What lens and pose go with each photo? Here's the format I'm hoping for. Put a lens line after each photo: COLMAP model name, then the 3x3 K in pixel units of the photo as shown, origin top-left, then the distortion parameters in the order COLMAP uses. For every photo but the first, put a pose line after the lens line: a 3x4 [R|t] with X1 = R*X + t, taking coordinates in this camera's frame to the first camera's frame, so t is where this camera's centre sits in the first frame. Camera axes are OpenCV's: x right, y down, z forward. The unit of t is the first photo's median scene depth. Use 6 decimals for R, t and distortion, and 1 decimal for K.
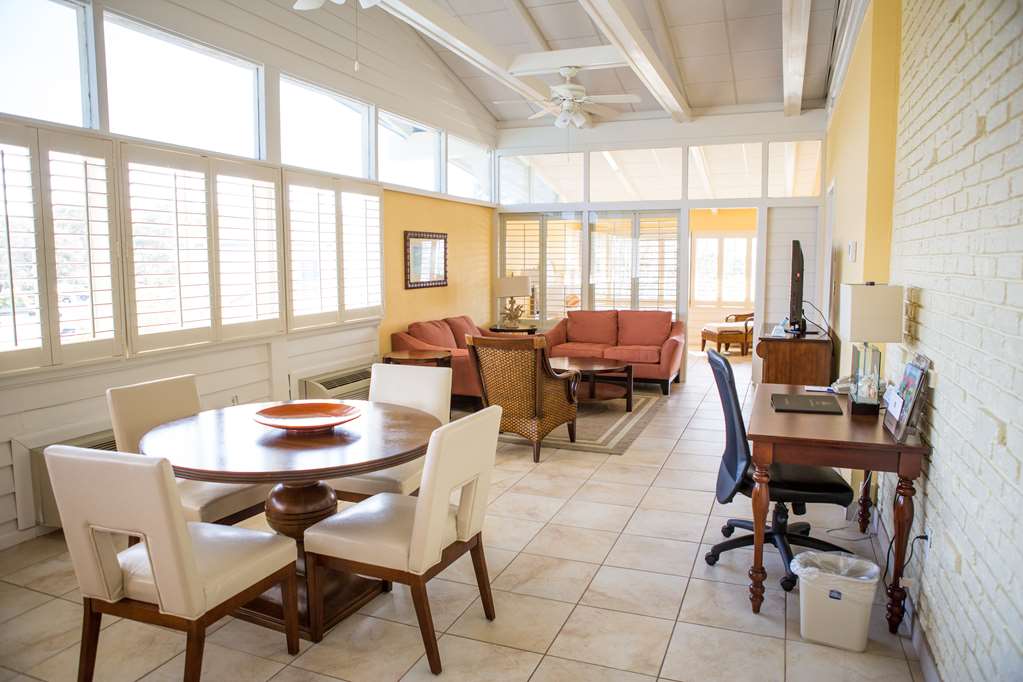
lens RADIAL K [[758.4, 0, 511.5], [0, 758.4, 341.0], [0, 0, 1]] dist [-0.003236, -0.001658]
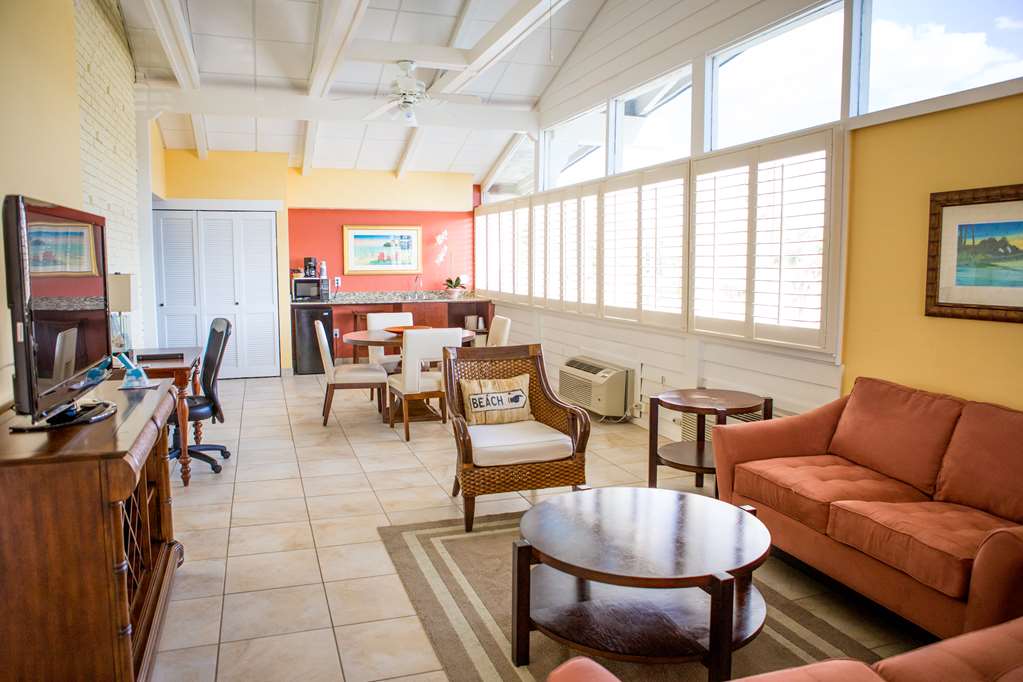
lens RADIAL K [[758.4, 0, 511.5], [0, 758.4, 341.0], [0, 0, 1]] dist [-0.003236, -0.001658]
pose [[-0.775562, 0.066852, -0.627721, 0.483721], [-0.068534, 0.979583, 0.189000, -0.165222], [0.627540, 0.189601, -0.755146, 1.587838]]
